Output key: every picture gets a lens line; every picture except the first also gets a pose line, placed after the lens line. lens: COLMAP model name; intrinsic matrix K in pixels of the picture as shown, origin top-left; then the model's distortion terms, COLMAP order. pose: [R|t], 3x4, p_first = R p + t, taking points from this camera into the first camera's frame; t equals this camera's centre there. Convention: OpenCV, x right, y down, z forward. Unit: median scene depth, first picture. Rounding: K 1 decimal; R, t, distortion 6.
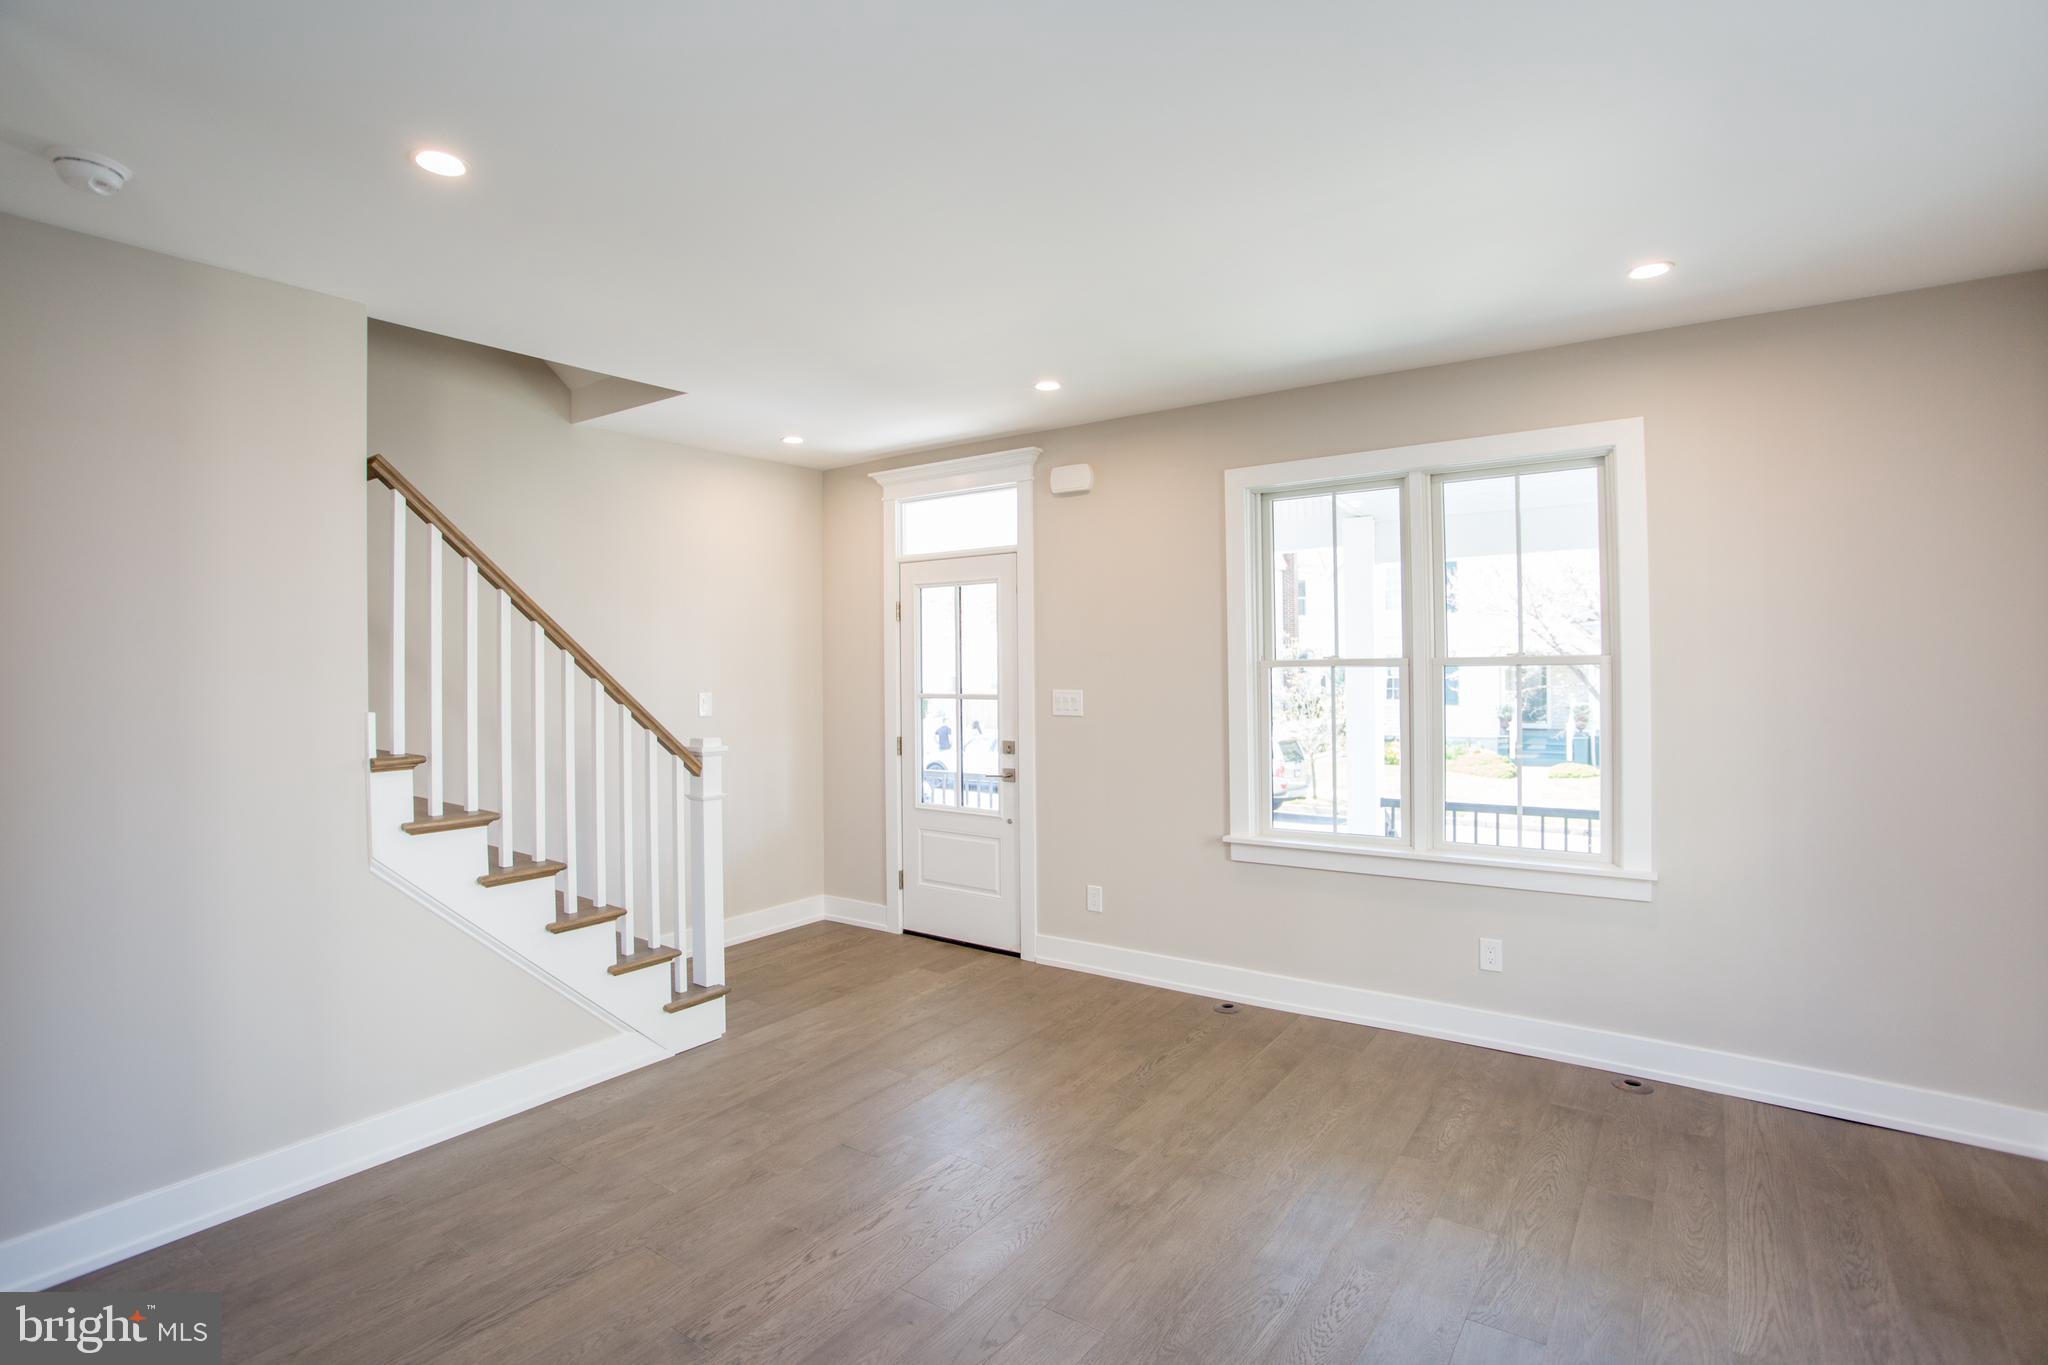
lens RADIAL K [[992.2, 0, 1015.7], [0, 992.2, 670.7], [0, 0, 1]] dist [-0.080888, 0.036558]
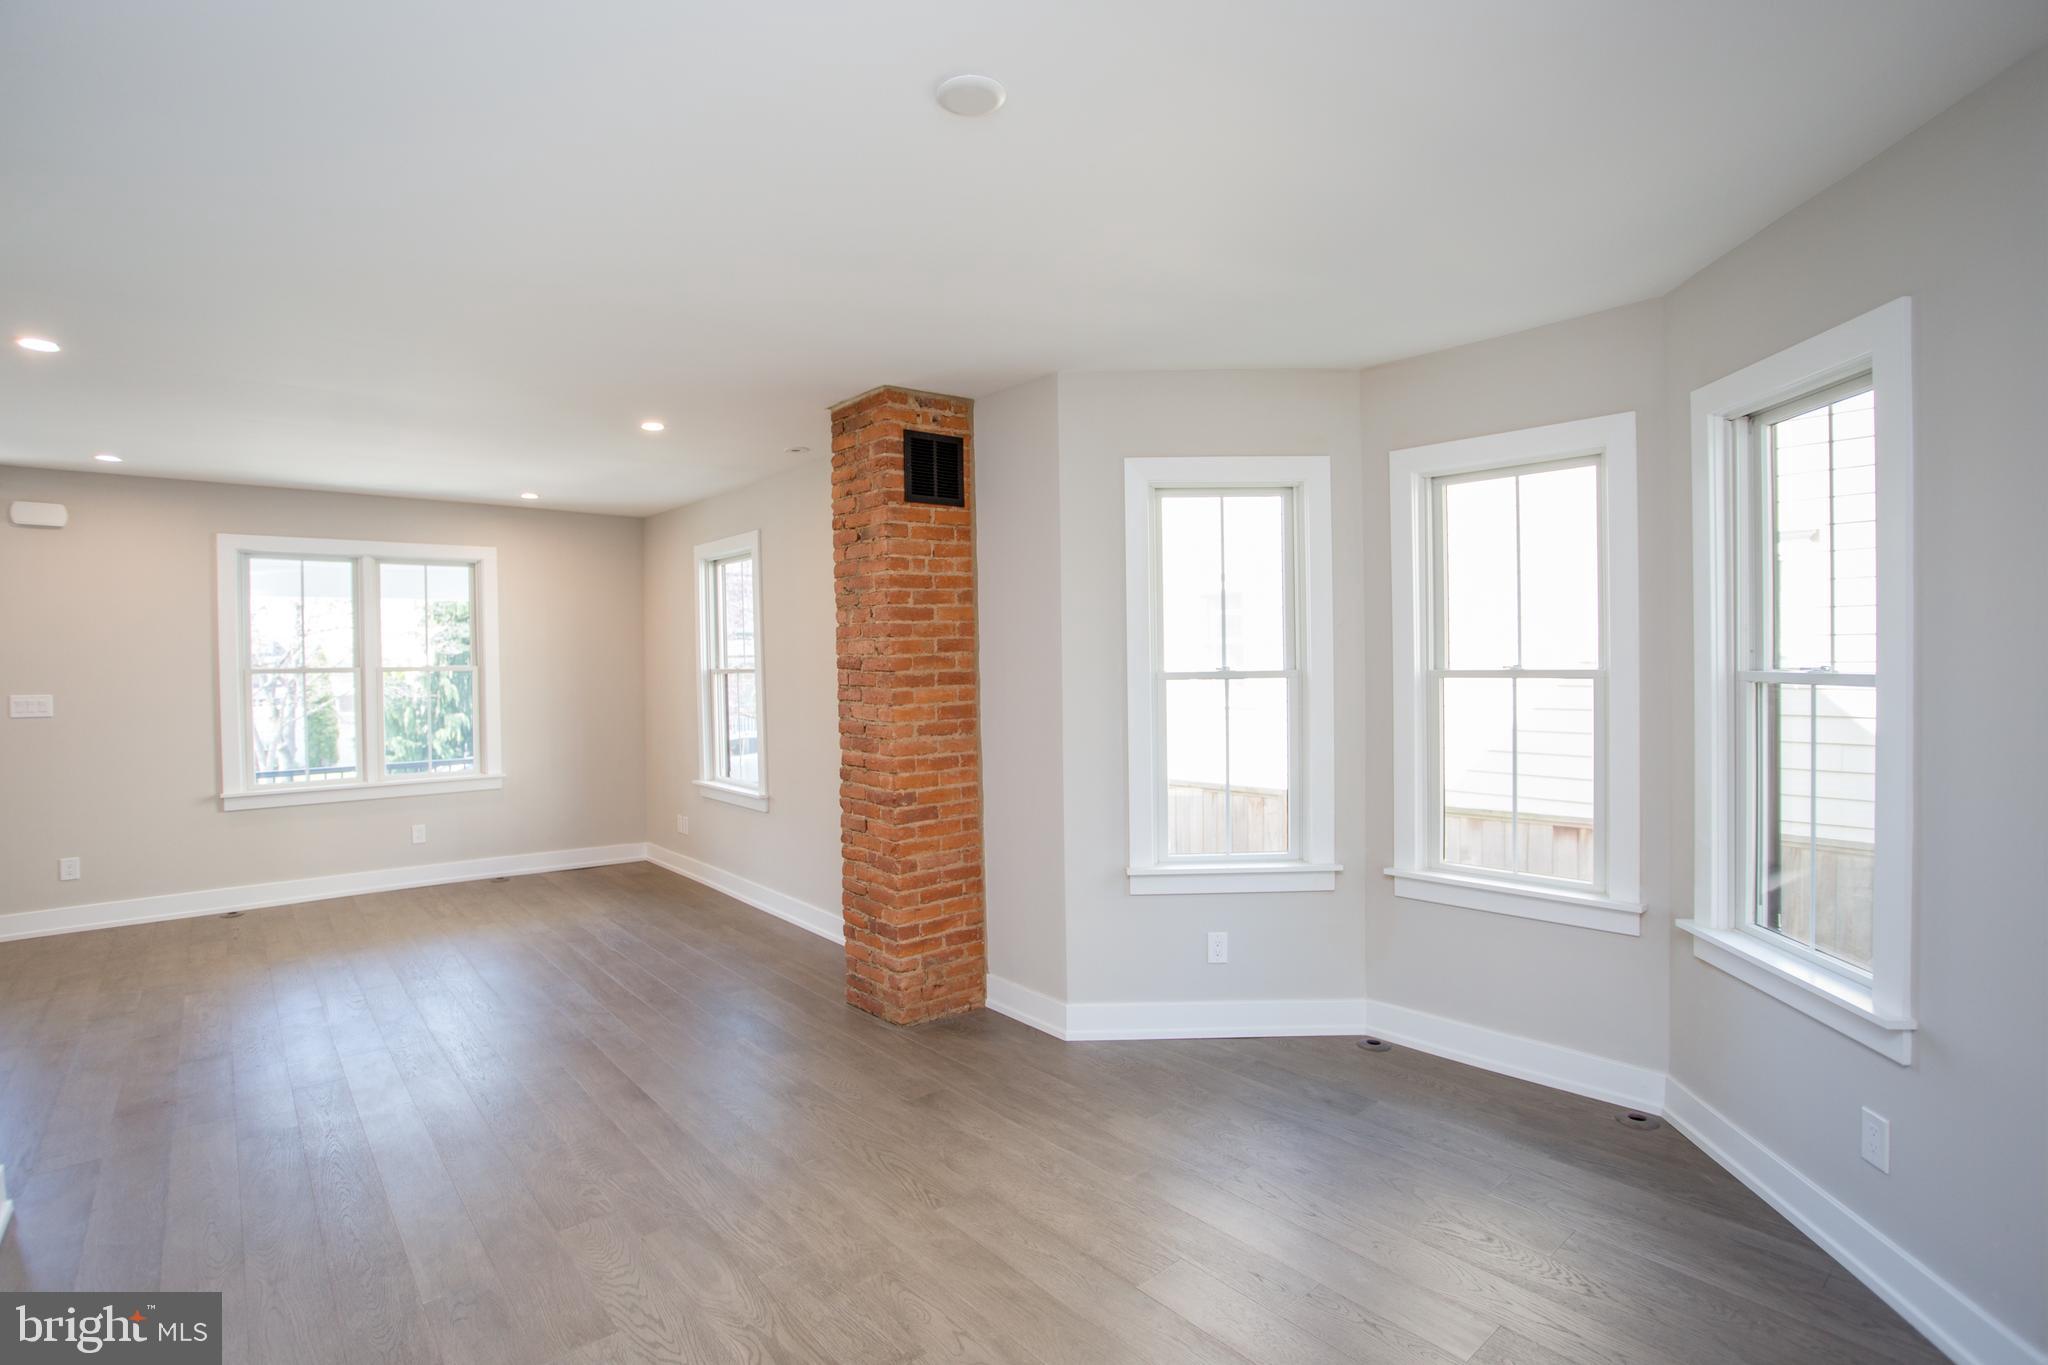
lens RADIAL K [[992.2, 0, 1015.7], [0, 992.2, 670.7], [0, 0, 1]] dist [-0.080888, 0.036558]
pose [[0.246775, -0.003138, 0.969068, -0.849172], [0.011524, 0.999934, 0.000303, 0.004705], [-0.969004, 0.011092, 0.246795, -0.447091]]
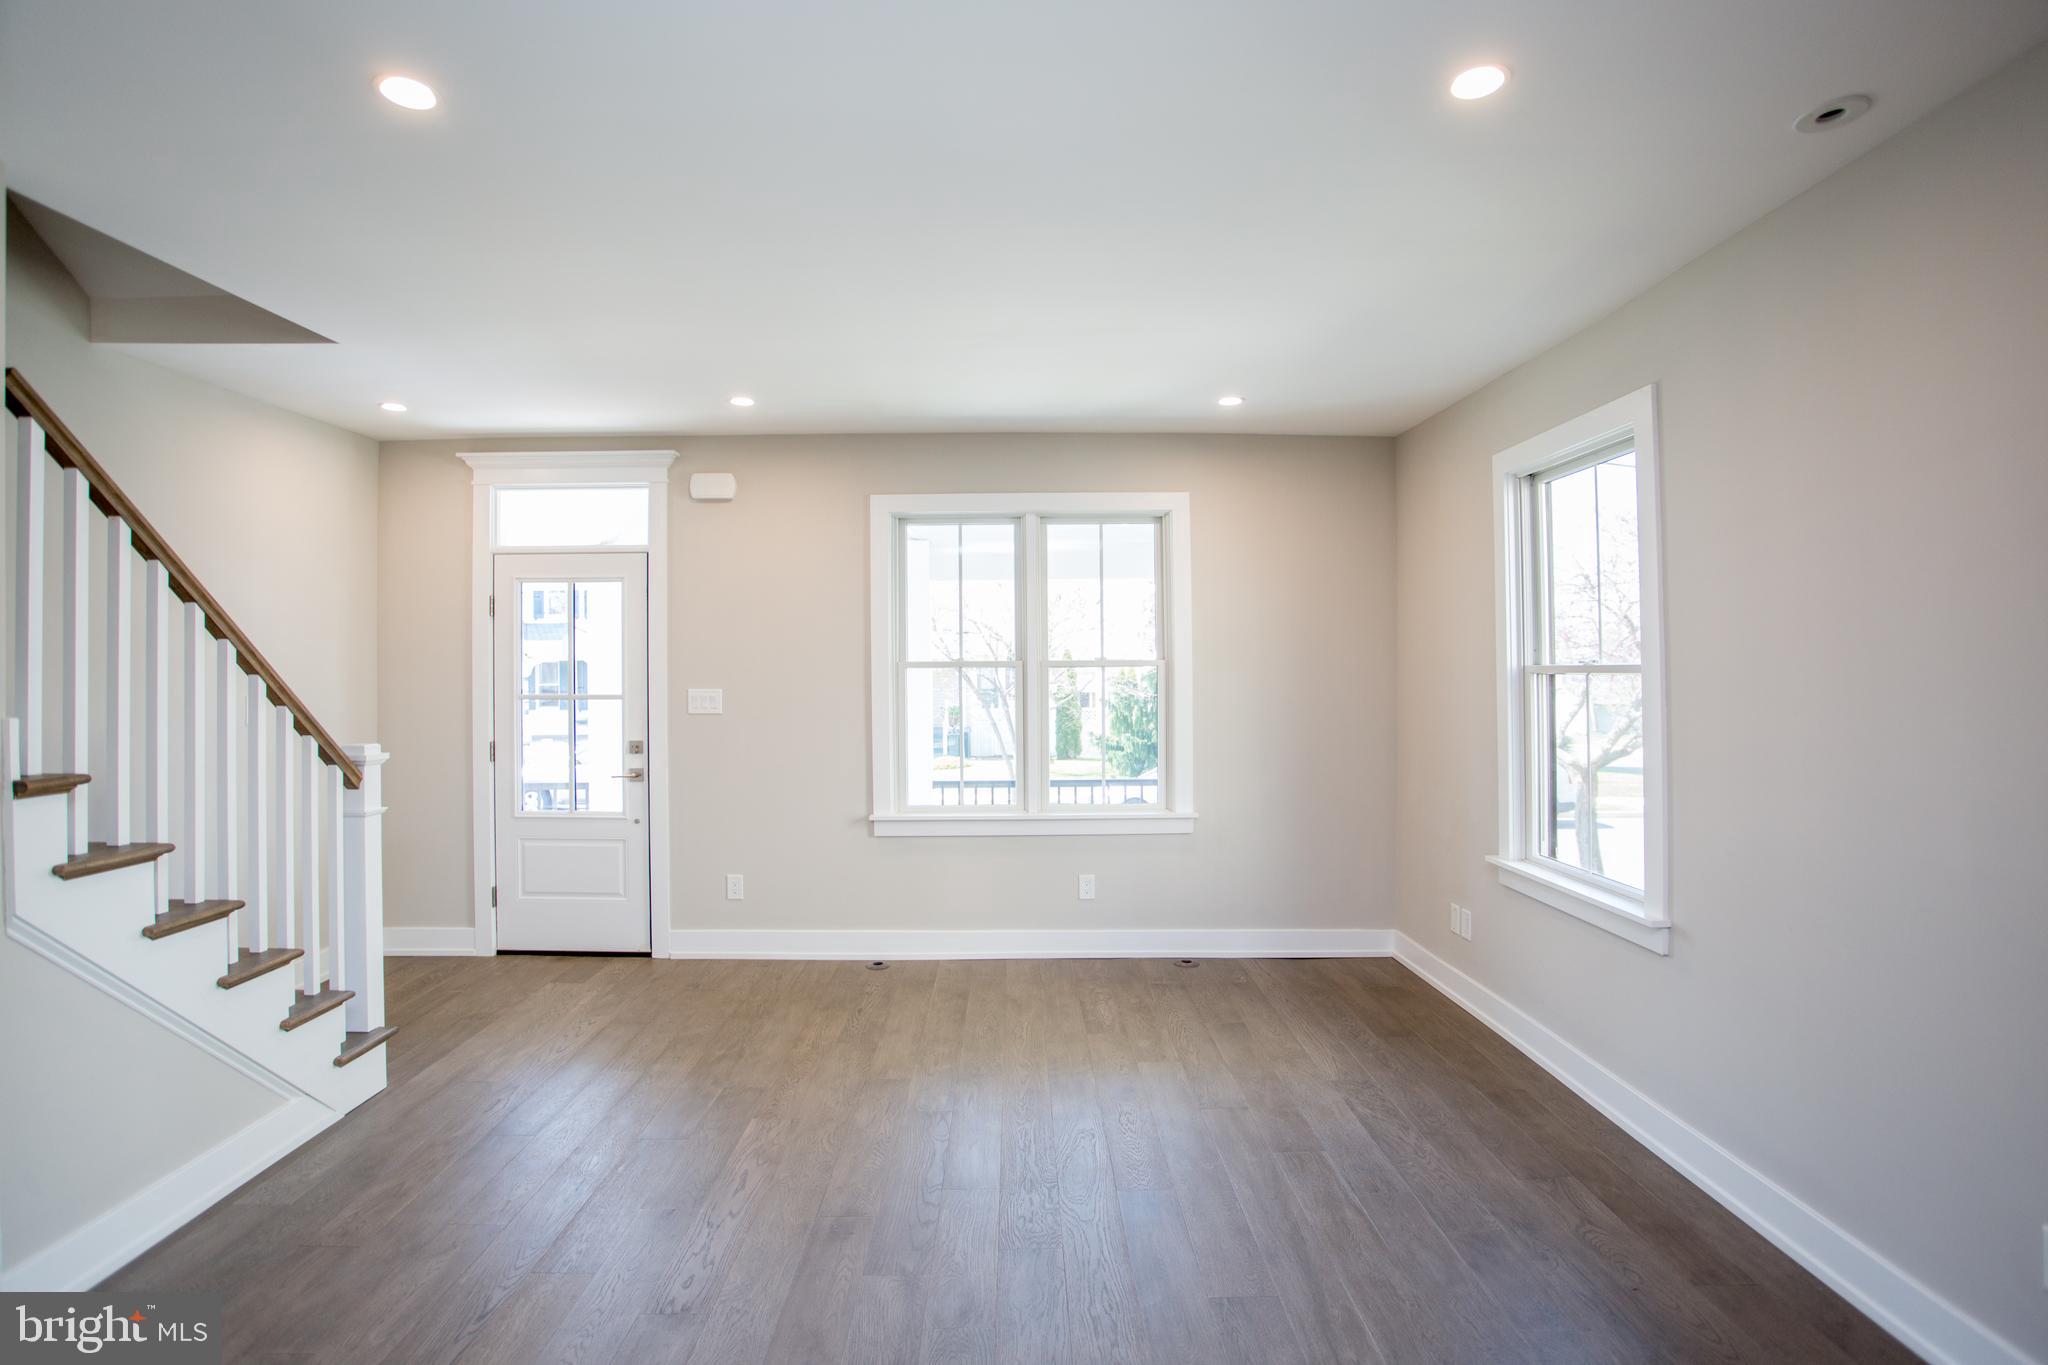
lens RADIAL K [[992.2, 0, 1015.7], [0, 992.2, 670.7], [0, 0, 1]] dist [-0.080888, 0.036558]
pose [[0.809765, 0.004427, 0.586737, -0.333603], [-0.000776, 0.999979, -0.006474, 0.007663], [-0.586753, 0.004787, 0.809751, -0.026552]]
